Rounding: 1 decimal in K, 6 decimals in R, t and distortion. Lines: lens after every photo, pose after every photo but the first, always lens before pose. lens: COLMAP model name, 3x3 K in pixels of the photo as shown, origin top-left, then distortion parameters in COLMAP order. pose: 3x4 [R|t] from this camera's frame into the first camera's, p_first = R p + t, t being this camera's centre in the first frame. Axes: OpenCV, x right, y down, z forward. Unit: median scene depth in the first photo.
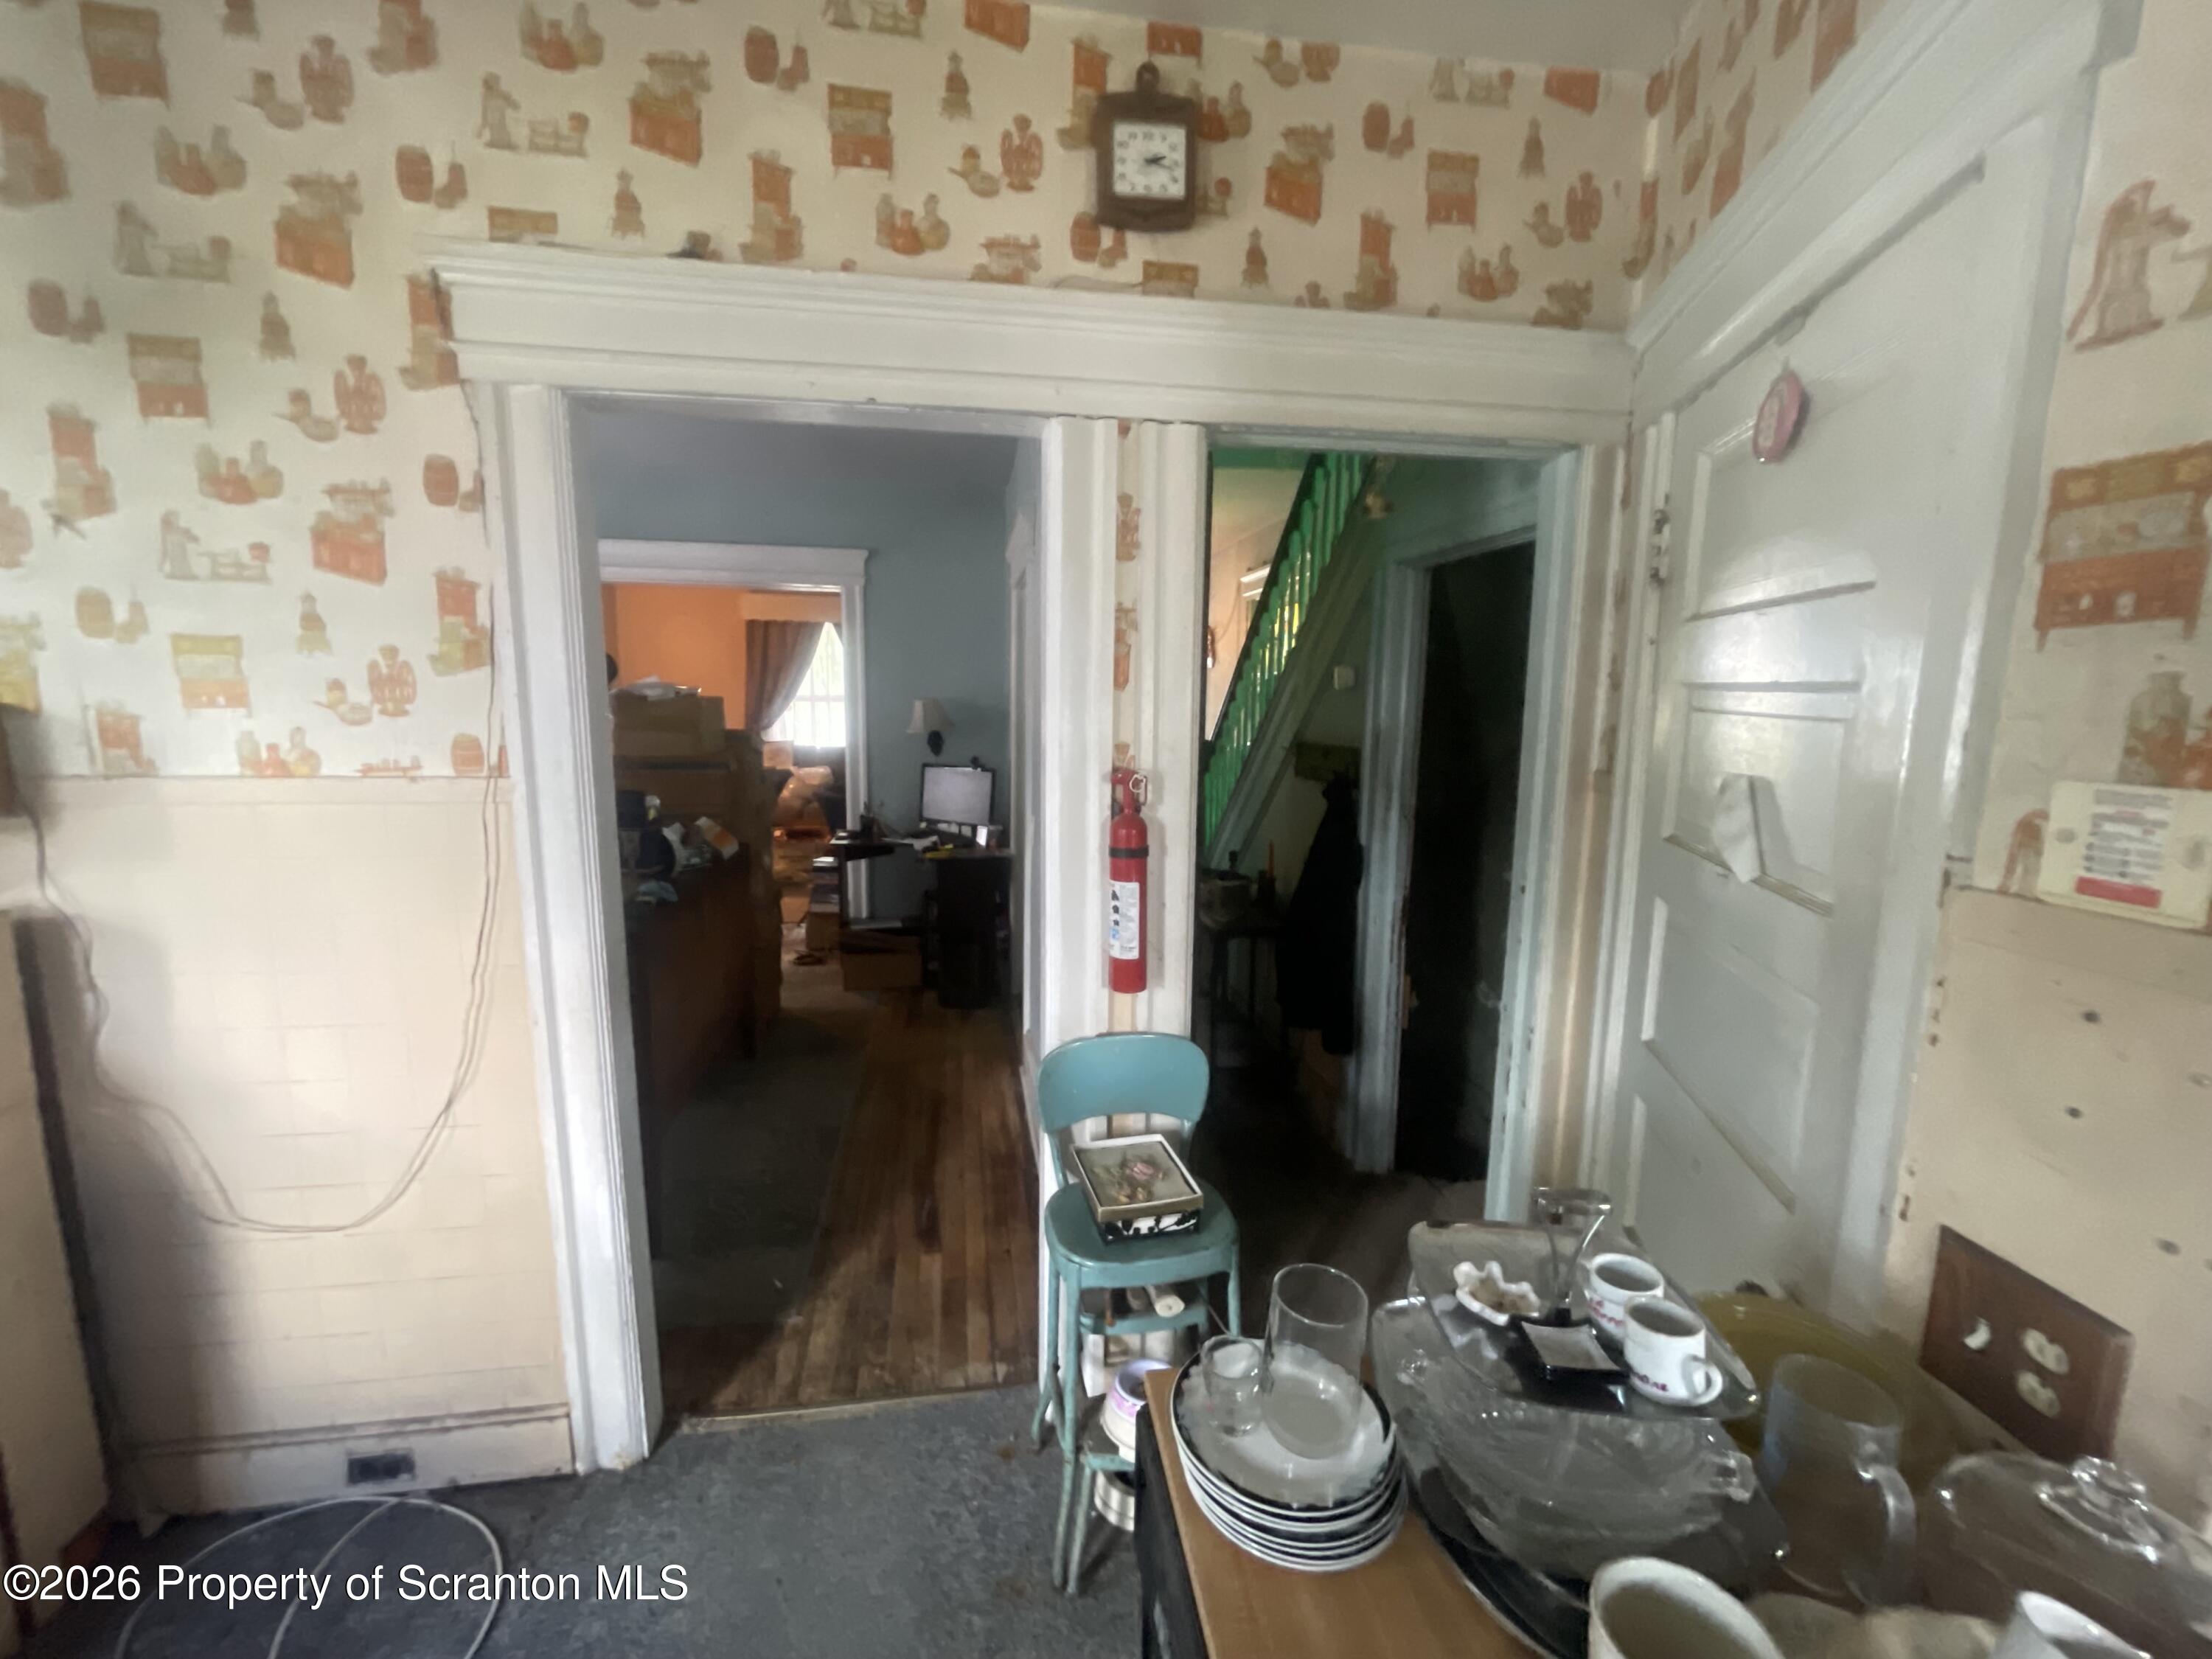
lens RADIAL K [[884.3, 0, 1104.3], [0, 884.3, 822.5], [0, 0, 1]] dist [-0.008637, 0.005395]
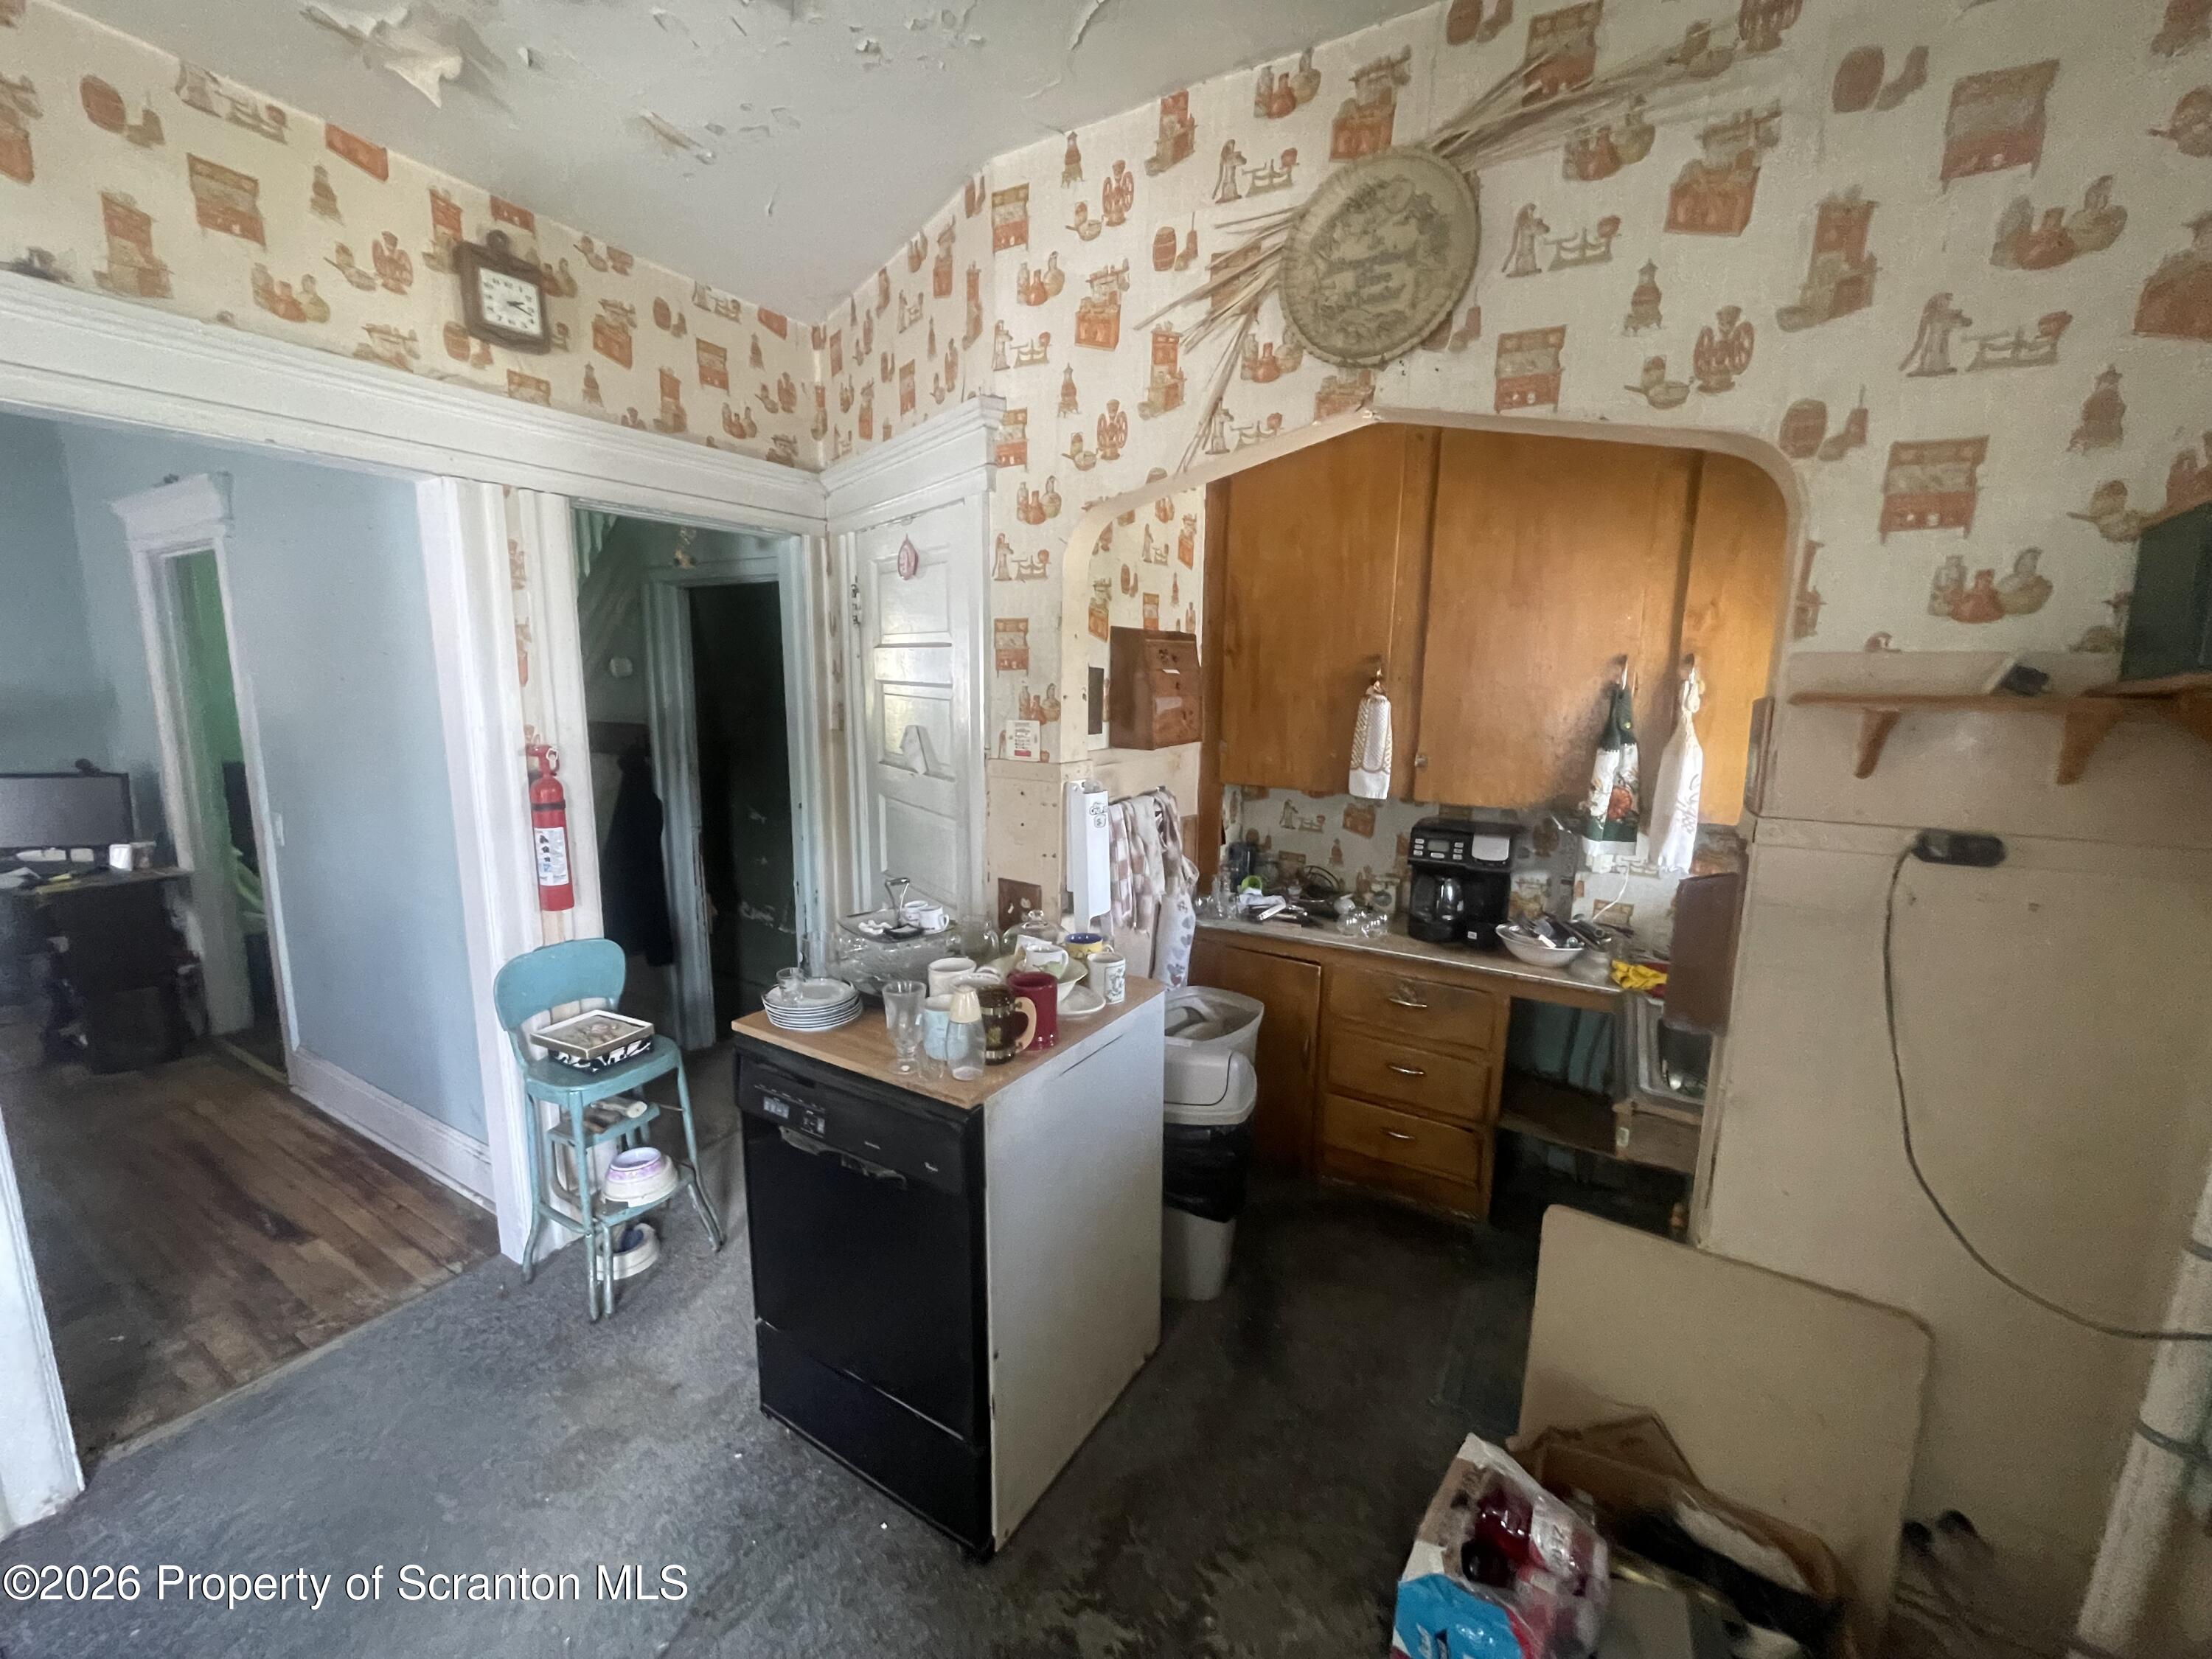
lens RADIAL K [[894.7, 0, 1095.6], [0, 894.7, 830.5], [0, 0, 1]] dist [-0.004515, -0.000221]
pose [[0.639353, -0.134575, 0.757045, -0.503339], [0.106662, 0.990568, 0.086008, 0.044221], [-0.761480, 0.025759, 0.647677, -0.552378]]
